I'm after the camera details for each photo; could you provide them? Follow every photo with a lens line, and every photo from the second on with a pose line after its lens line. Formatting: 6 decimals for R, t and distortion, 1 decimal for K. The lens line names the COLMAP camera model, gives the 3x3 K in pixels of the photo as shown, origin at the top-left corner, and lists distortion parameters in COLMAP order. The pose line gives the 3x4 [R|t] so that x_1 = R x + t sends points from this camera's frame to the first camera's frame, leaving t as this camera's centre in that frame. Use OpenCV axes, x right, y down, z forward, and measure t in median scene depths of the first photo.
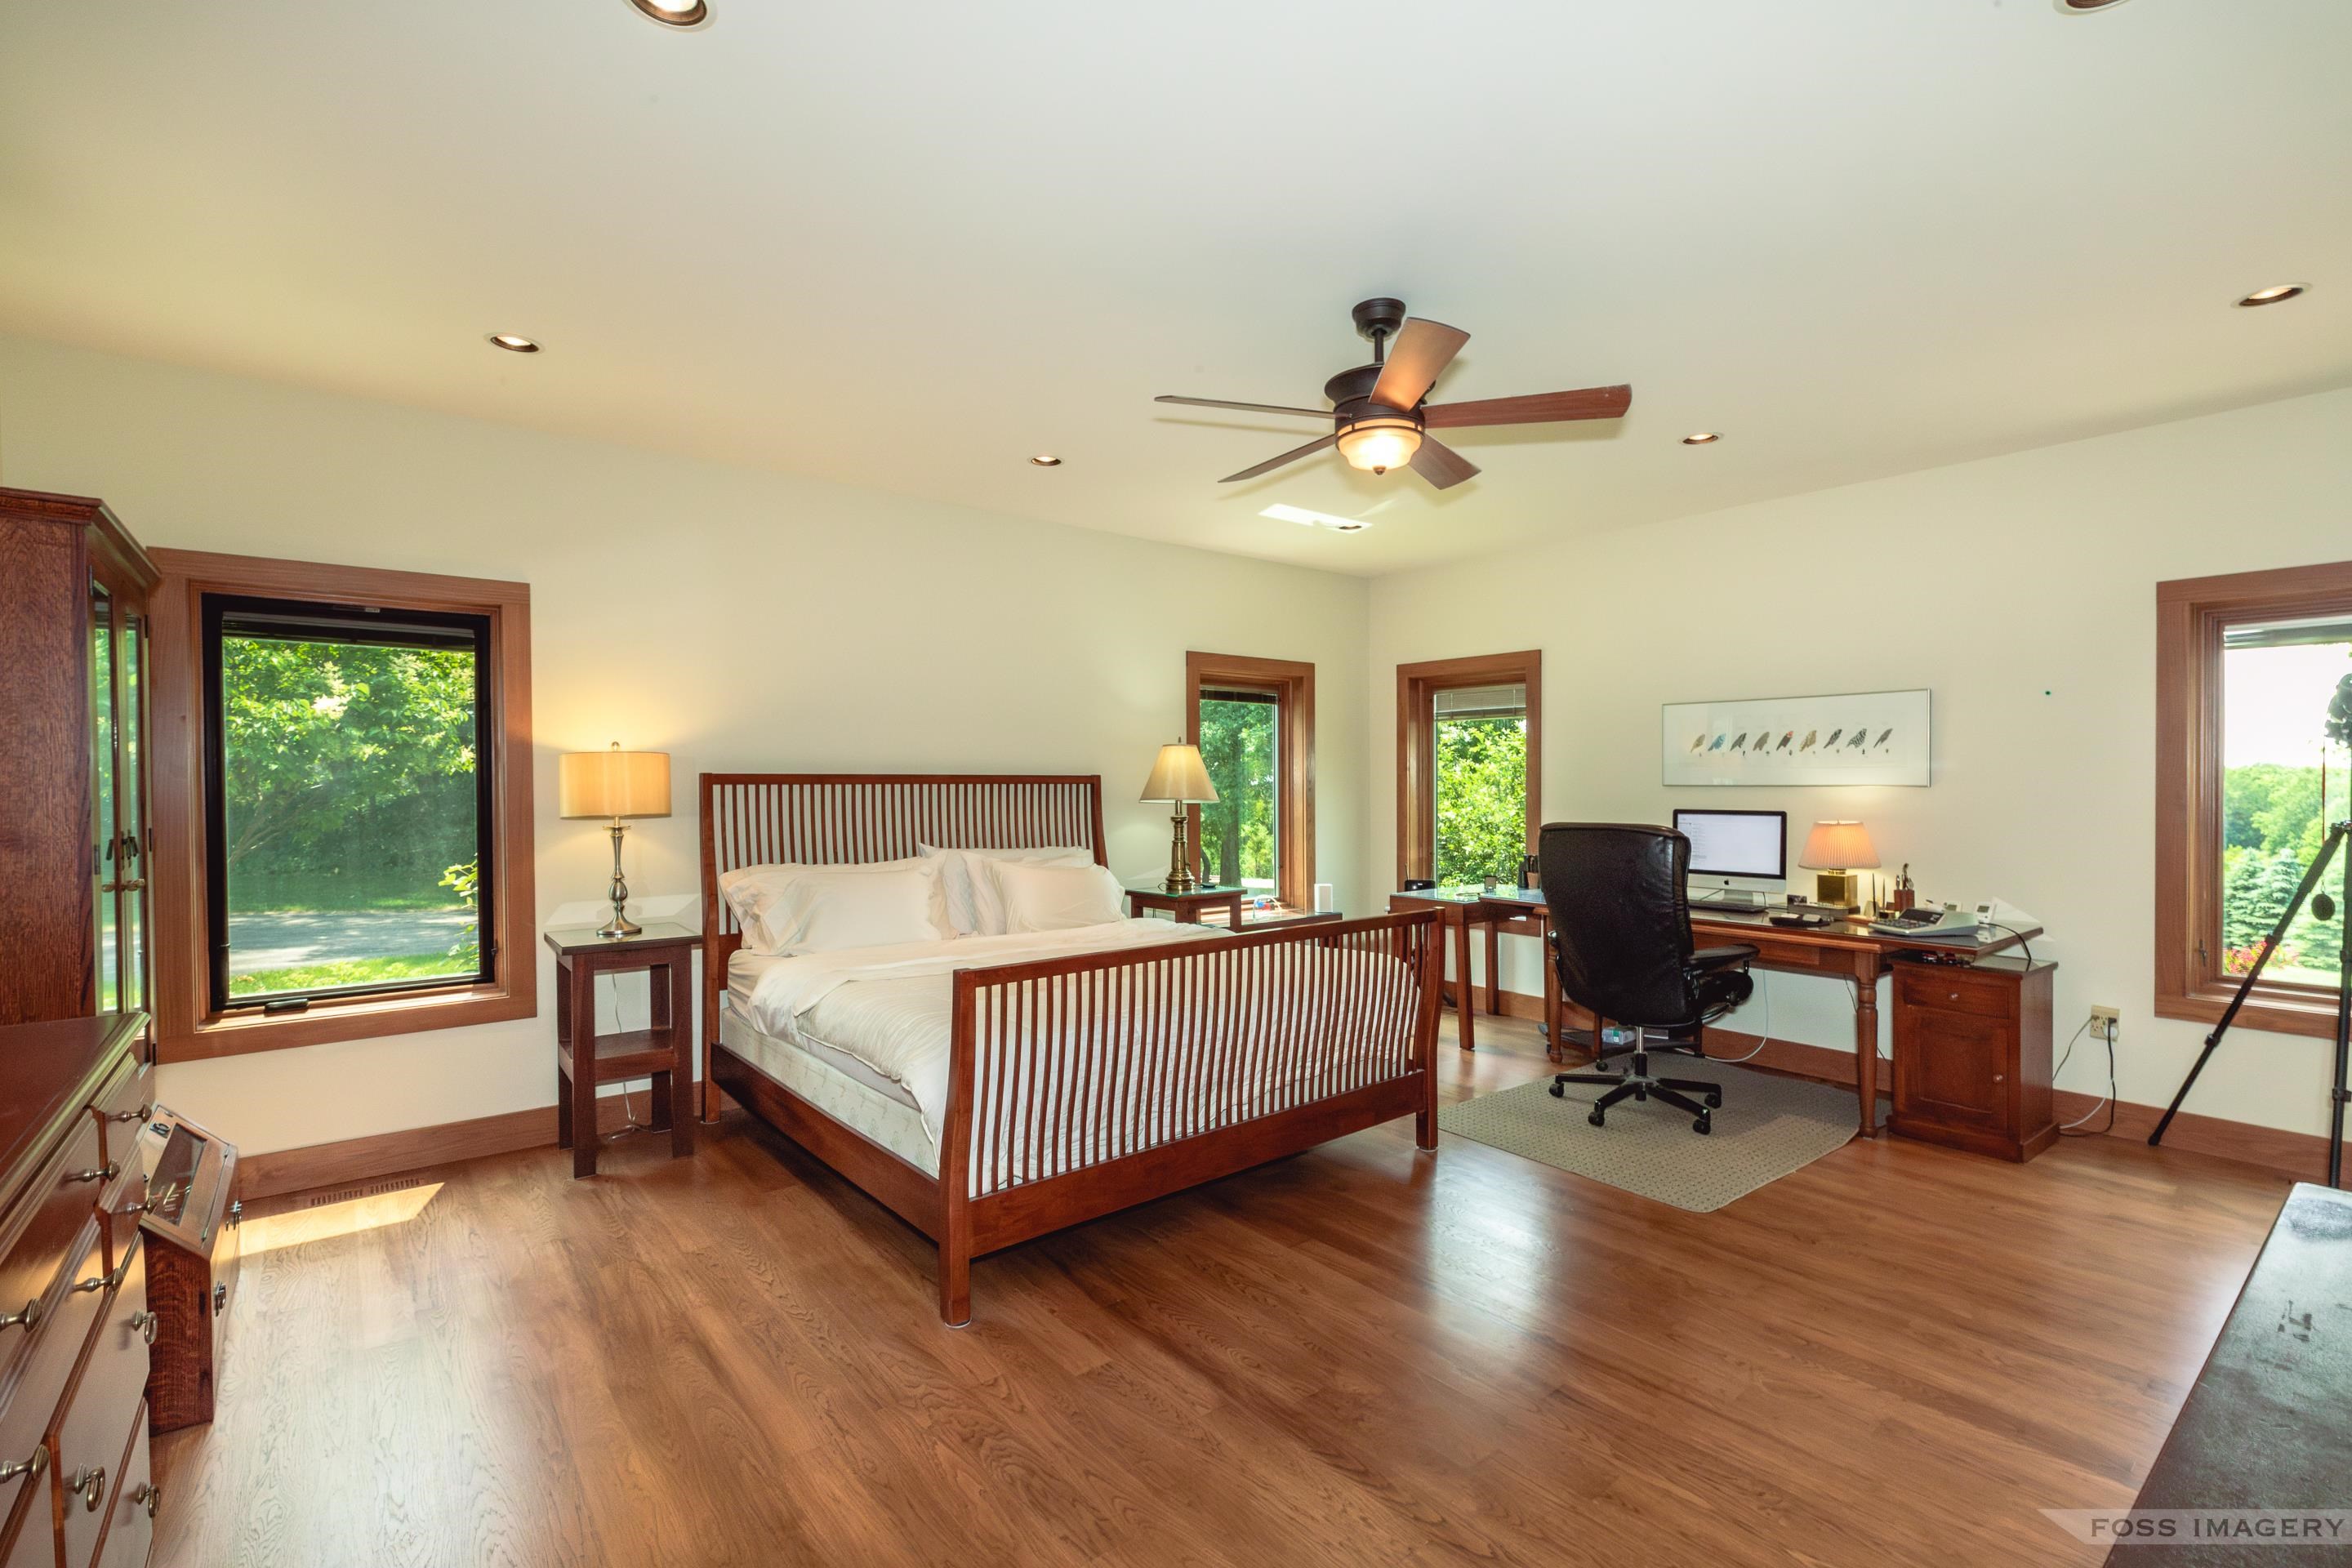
lens RADIAL K [[1064.1, 0, 1198.1], [0, 1064.1, 790.7], [0, 0, 1]] dist [0.005379, -0.003303]
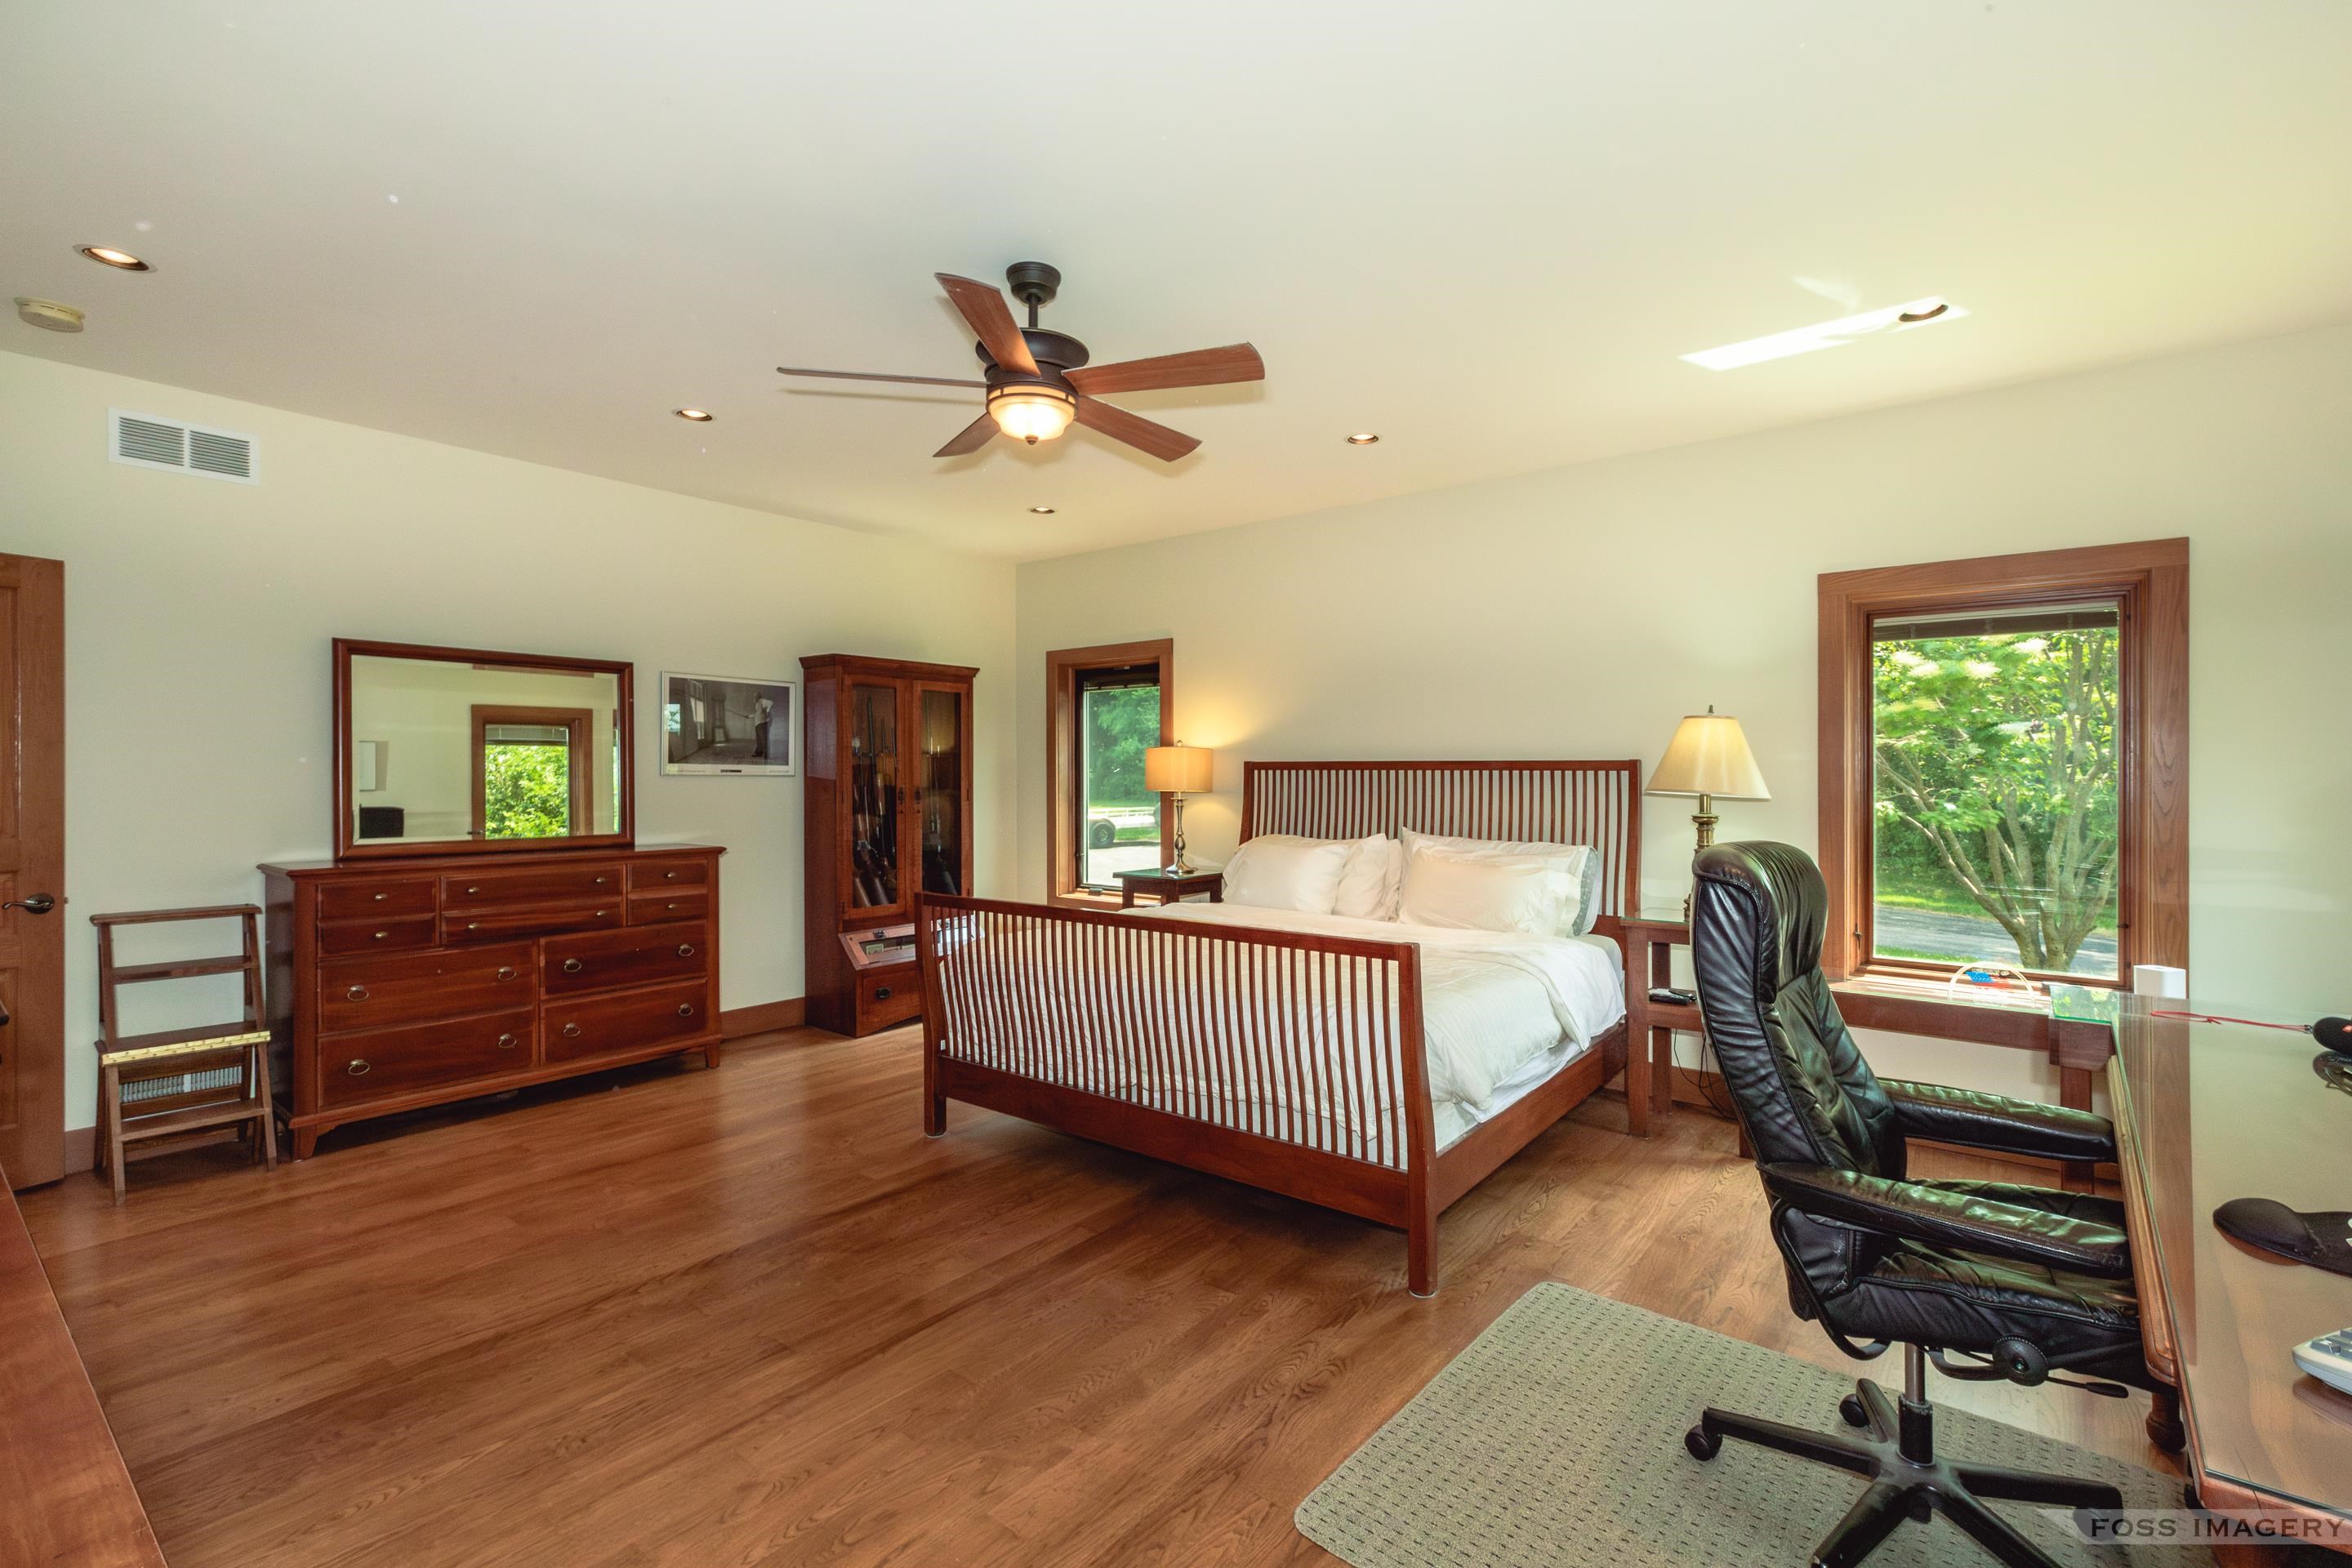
lens RADIAL K [[1064.1, 0, 1187.9], [0, 1064.1, 772.7], [0, 0, 1]] dist [0.005379, -0.003303]
pose [[0.198729, 0.003625, -0.980048, 0.882854], [-0.009503, 0.999953, 0.001772, -0.004071], [0.980008, 0.008961, 0.198755, 0.720490]]
